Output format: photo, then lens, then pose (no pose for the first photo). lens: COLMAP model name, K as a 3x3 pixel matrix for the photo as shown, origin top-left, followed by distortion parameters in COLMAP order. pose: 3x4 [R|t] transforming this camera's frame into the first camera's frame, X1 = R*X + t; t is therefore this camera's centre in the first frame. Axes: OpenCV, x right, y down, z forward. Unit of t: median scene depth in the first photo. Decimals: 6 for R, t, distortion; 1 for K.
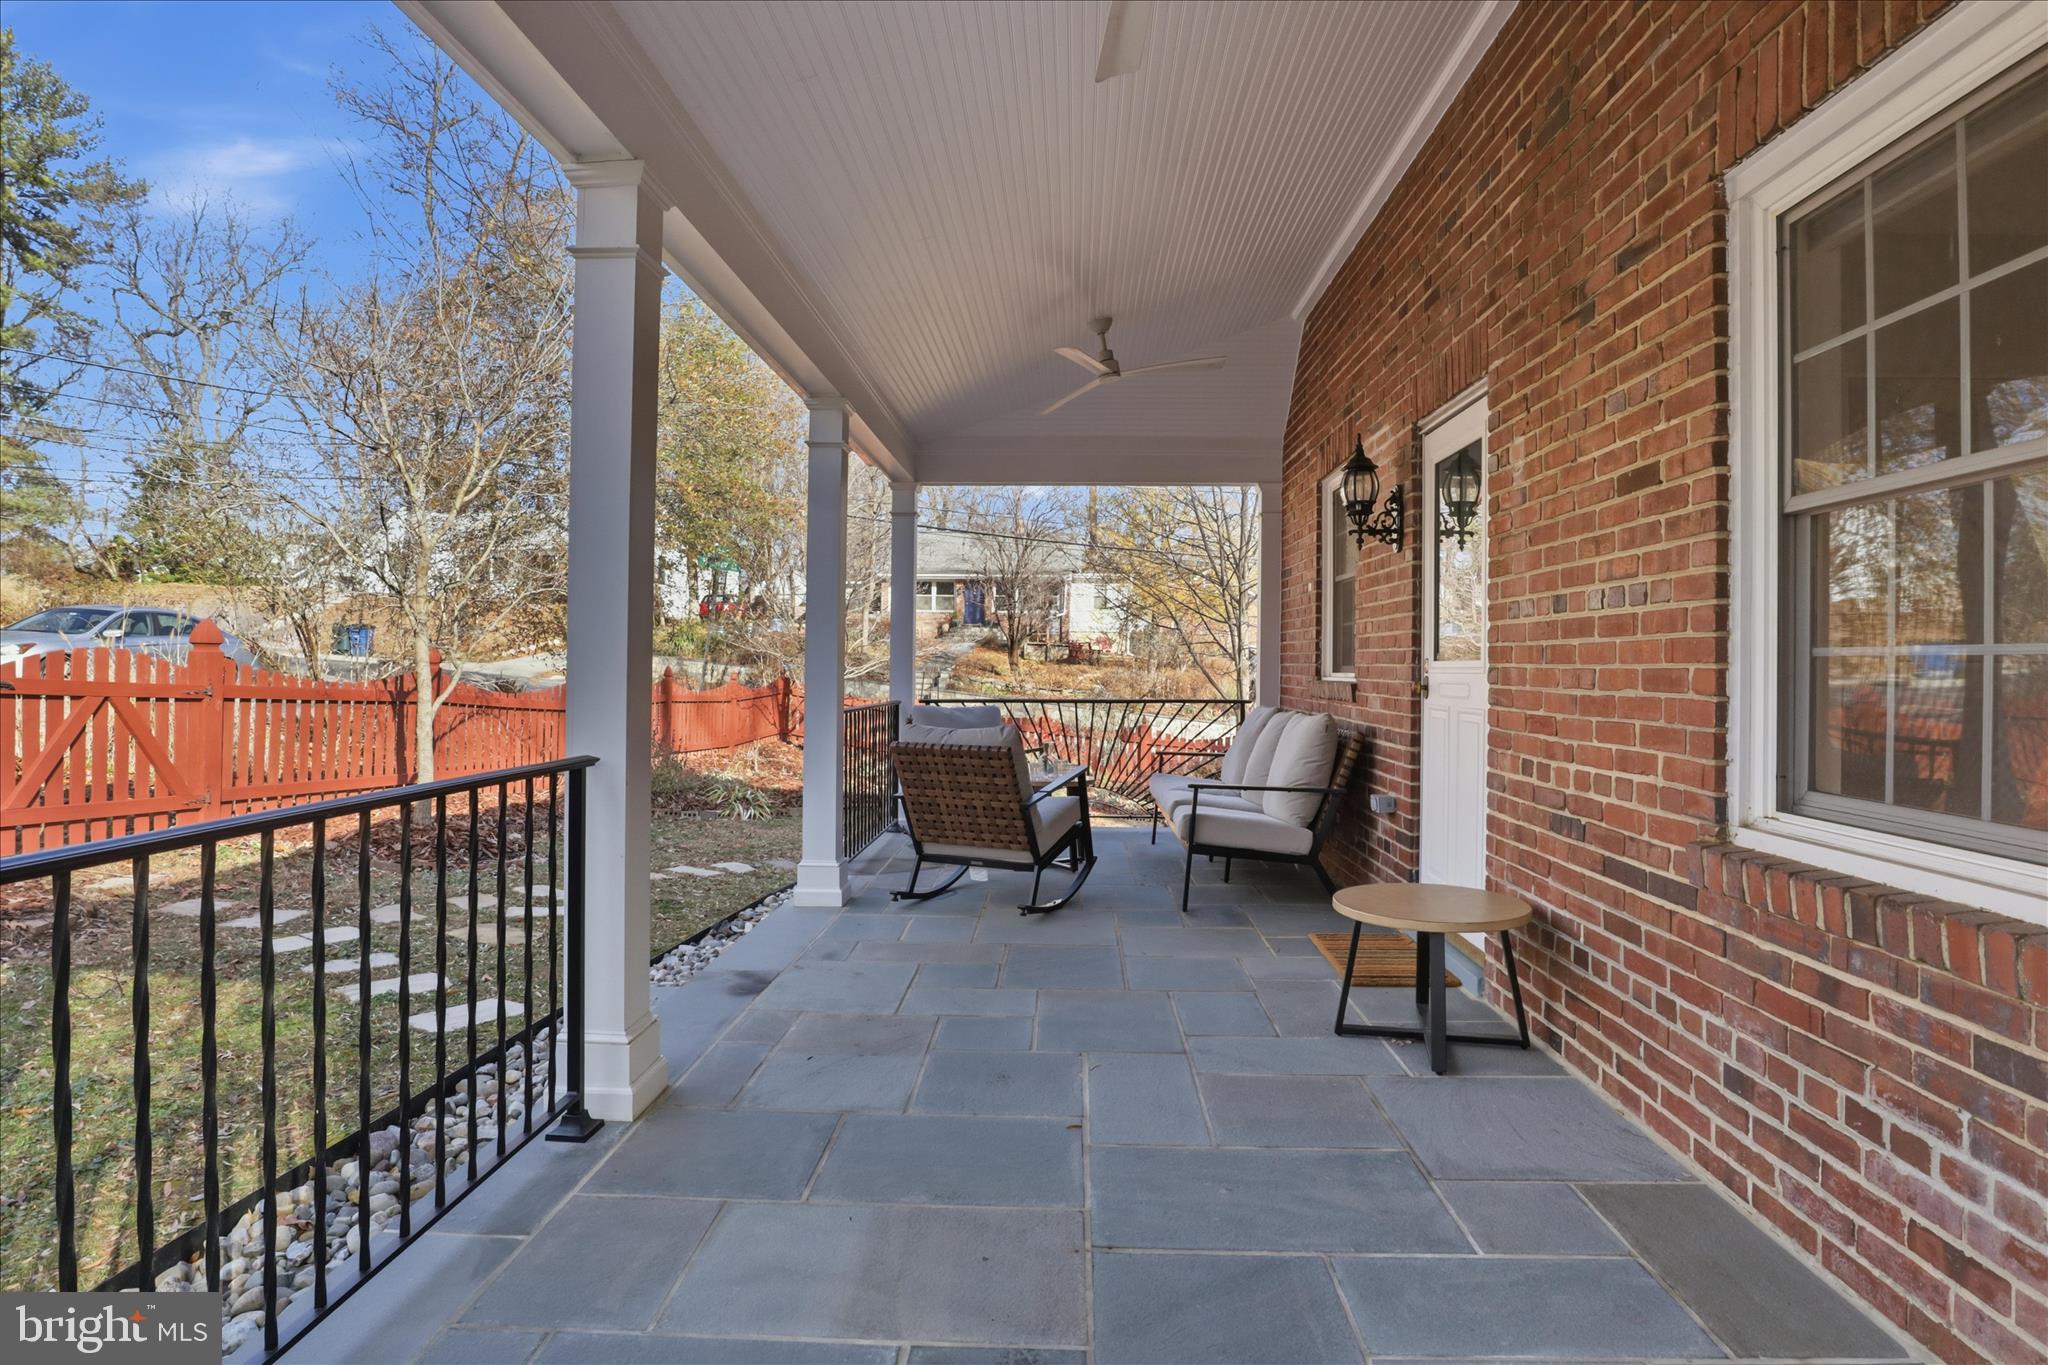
lens RADIAL K [[1045.6, 0, 1030.3], [0, 1045.6, 661.5], [0, 0, 1]] dist [-0.043474, 0.010750]
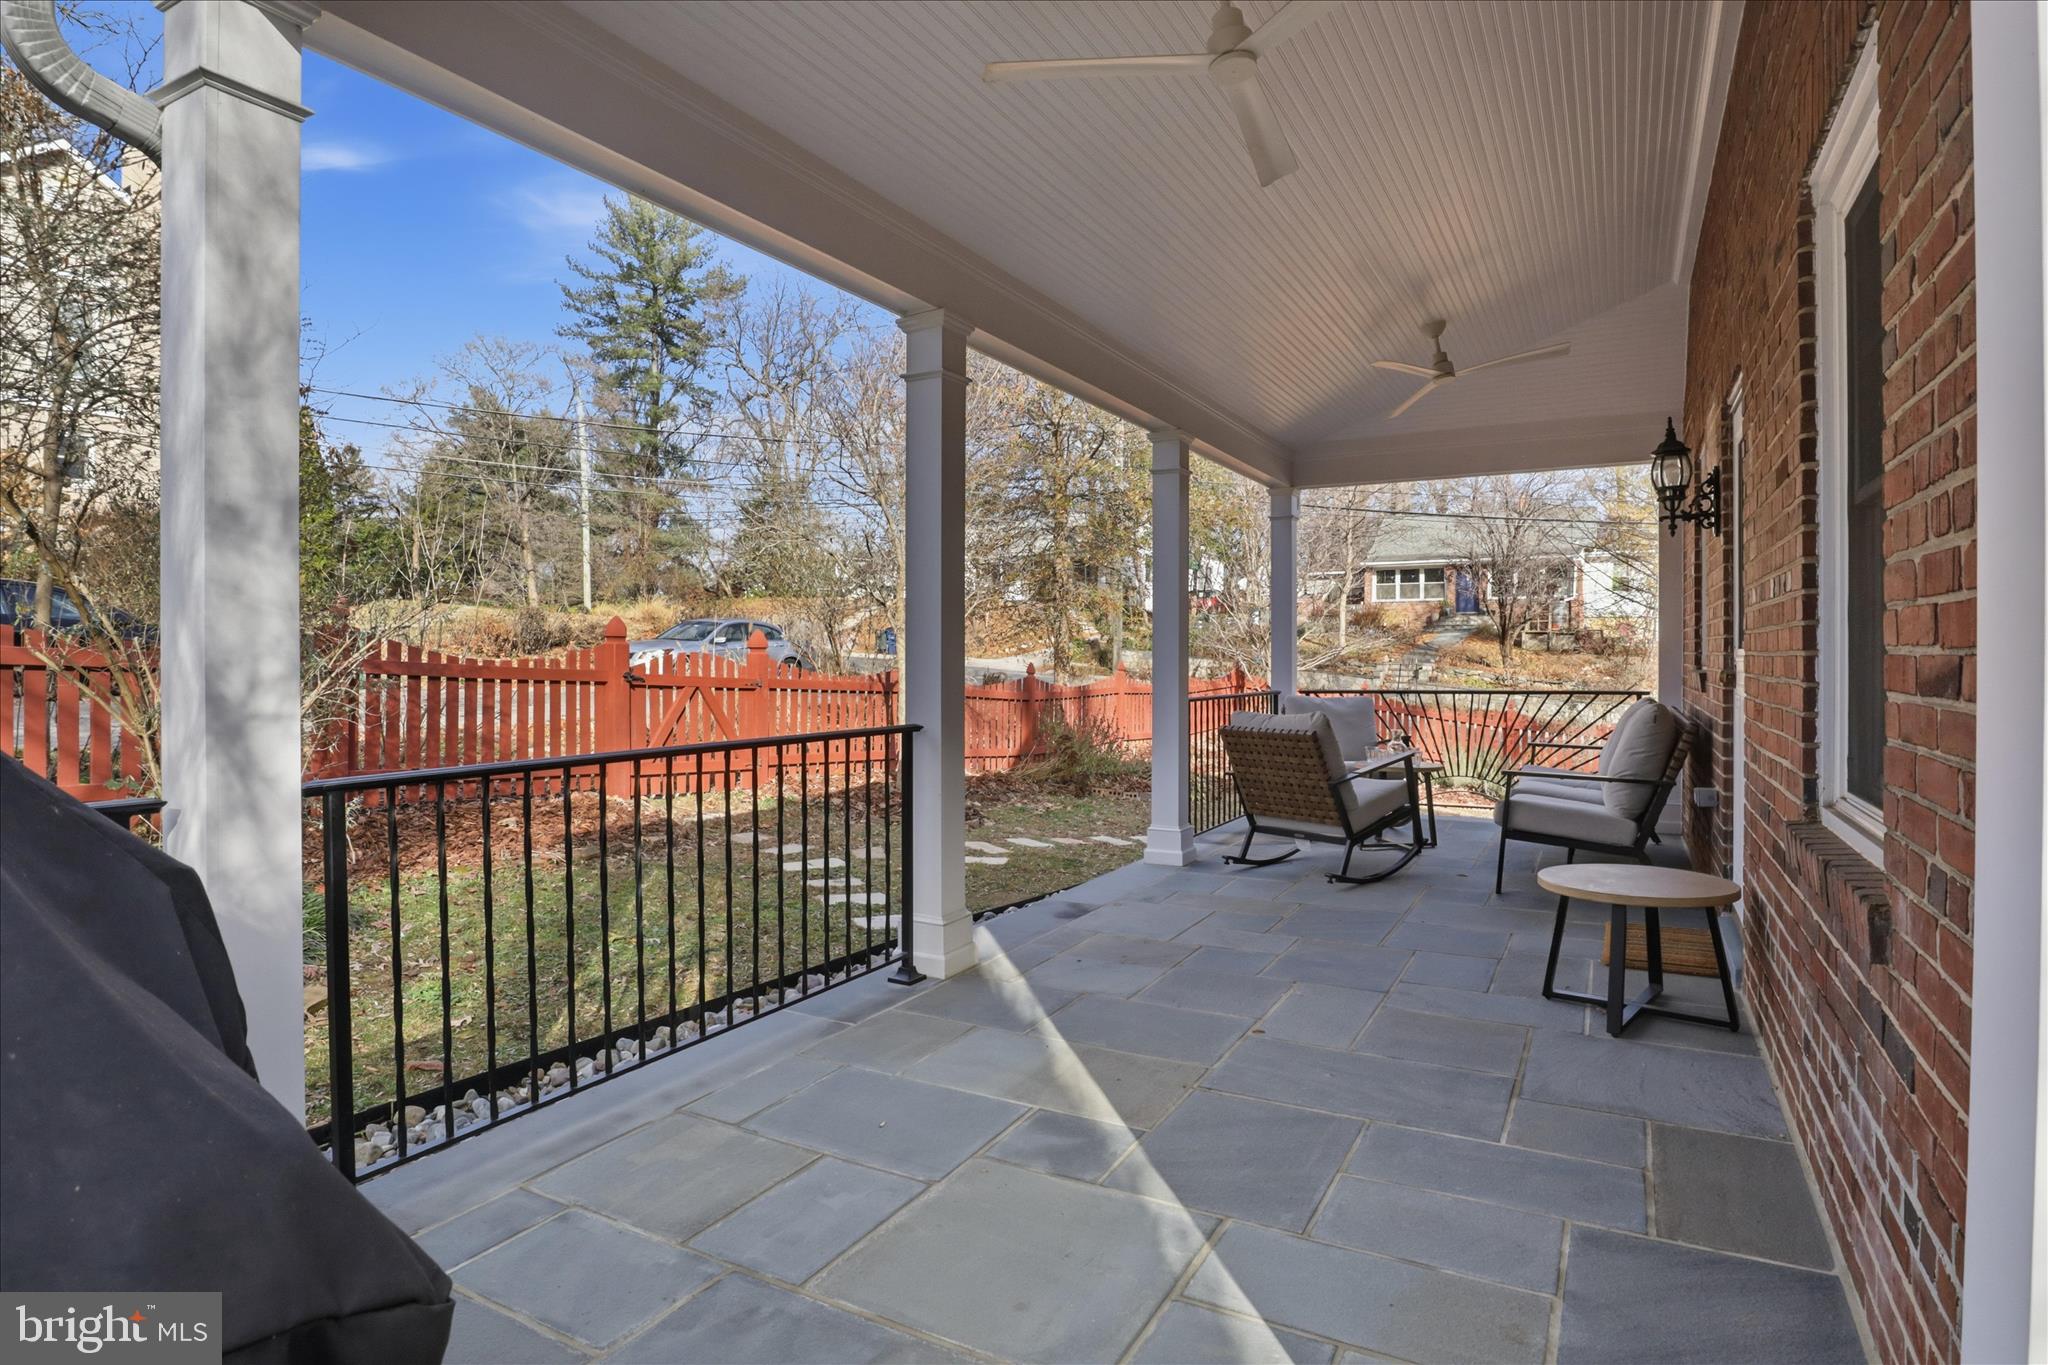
lens RADIAL K [[1045.6, 0, 1030.3], [0, 1045.6, 661.5], [0, 0, 1]] dist [-0.043474, 0.010750]
pose [[0.899043, -0.009330, -0.437761, 0.195779], [0.012172, 0.999919, 0.003687, -0.000222], [0.437691, -0.008643, 0.899084, -0.134669]]
